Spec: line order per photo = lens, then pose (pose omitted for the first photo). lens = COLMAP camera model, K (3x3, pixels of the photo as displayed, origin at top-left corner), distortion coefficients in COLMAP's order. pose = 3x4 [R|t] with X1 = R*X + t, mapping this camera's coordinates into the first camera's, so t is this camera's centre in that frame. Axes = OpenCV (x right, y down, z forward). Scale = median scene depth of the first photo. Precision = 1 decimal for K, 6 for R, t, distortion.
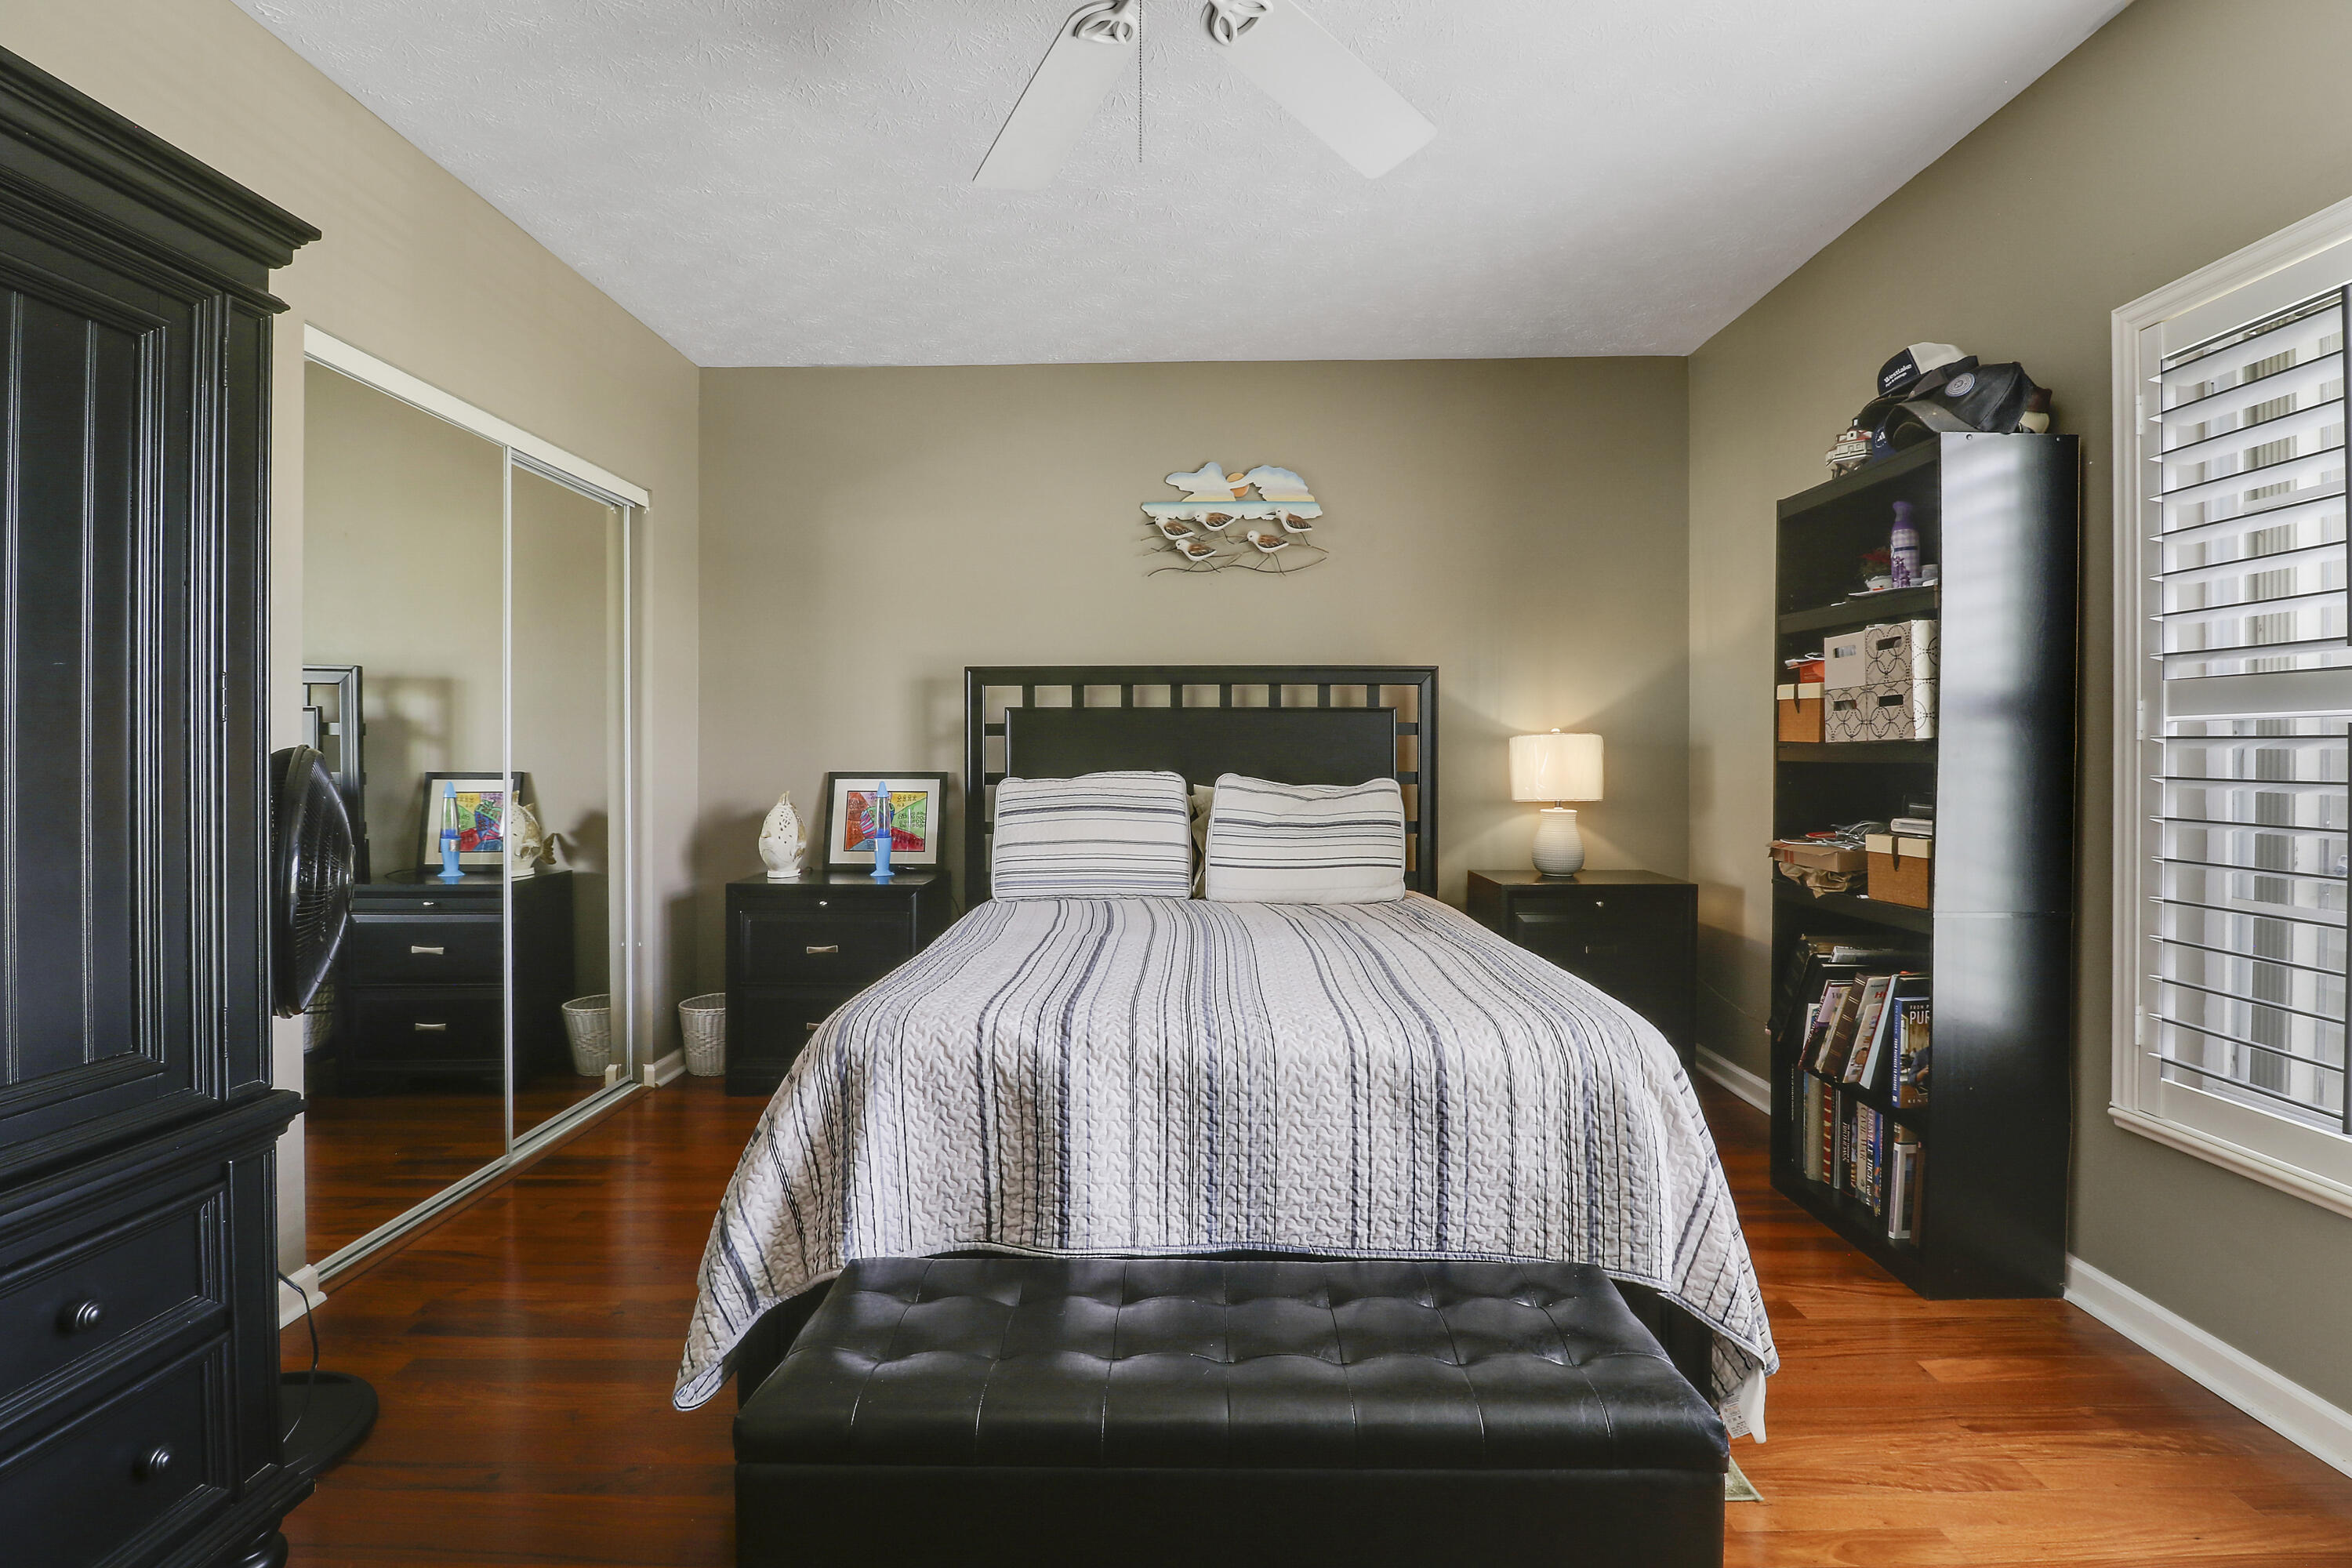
lens RADIAL K [[1094.5, 0, 1184.4], [0, 1094.5, 757.8], [0, 0, 1]] dist [-0.003668, -0.000202]
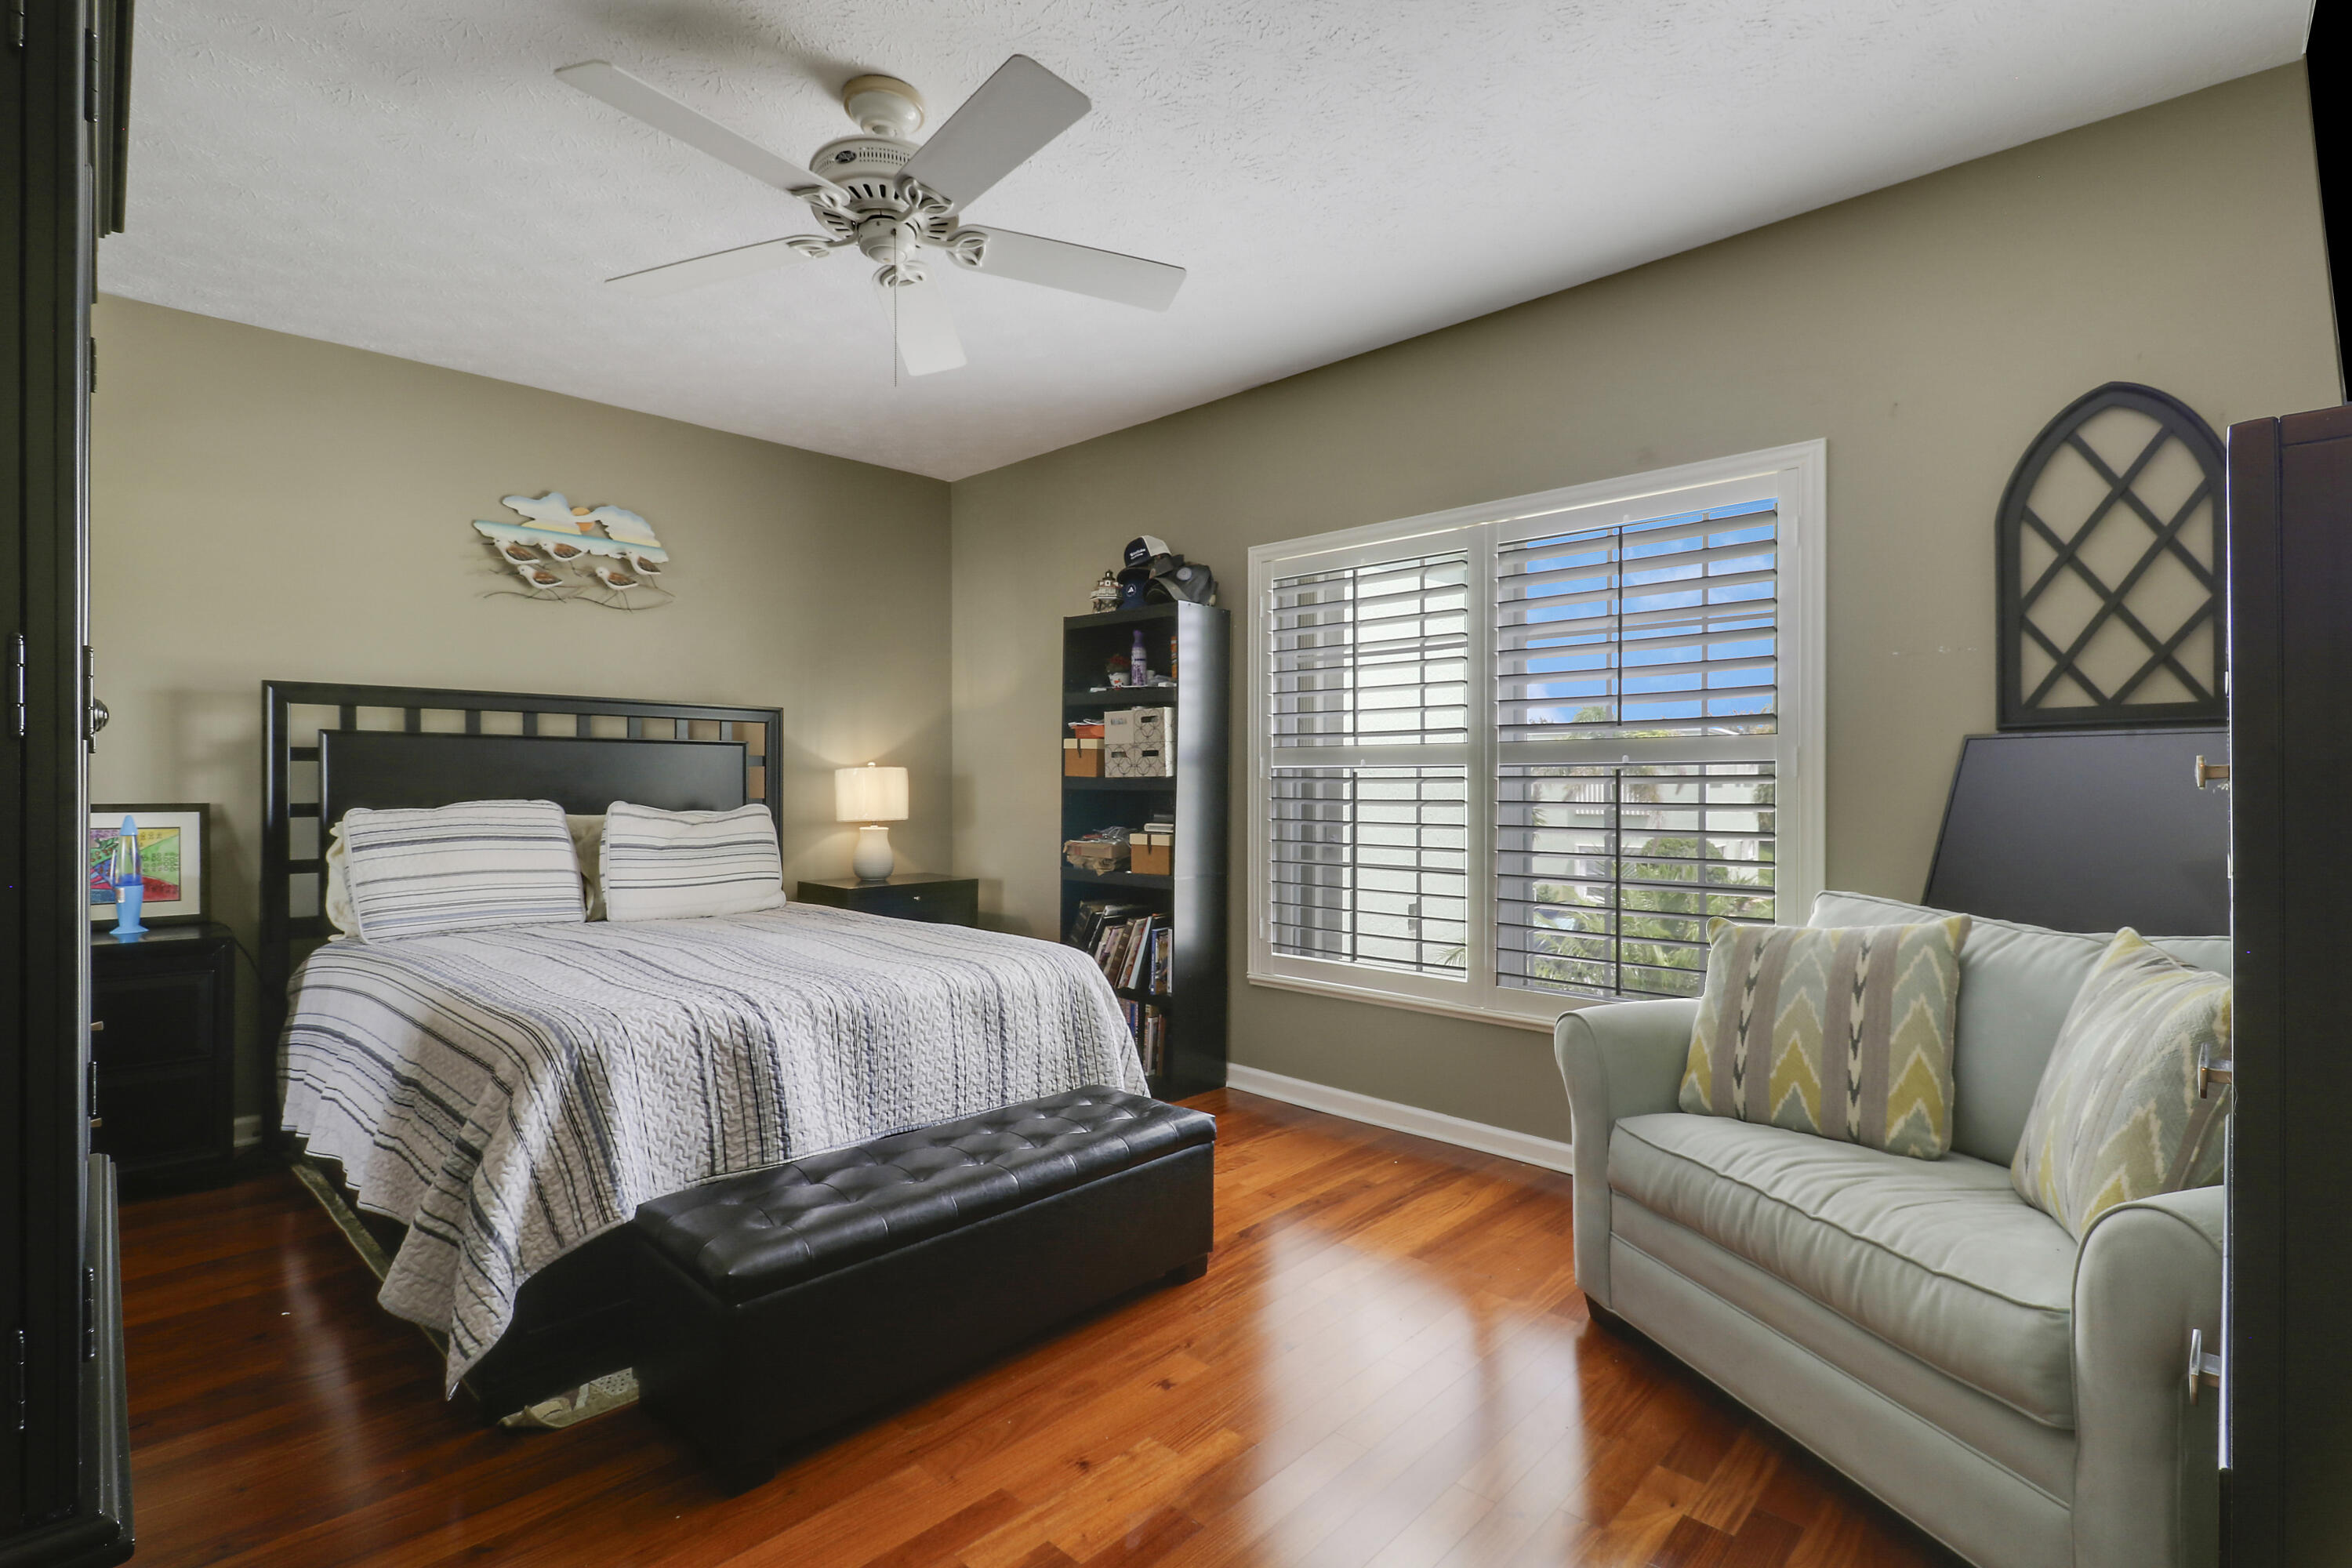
lens RADIAL K [[1110.0, 0, 1176.0], [0, 1110.0, 784.0], [0, 0, 1]] dist [-0.001847, -0.005811]
pose [[0.681471, 0.001500, 0.731844, -0.554185], [-0.001698, 0.999998, -0.000468, -0.004165], [-0.731843, -0.000923, 0.681472, -0.186233]]
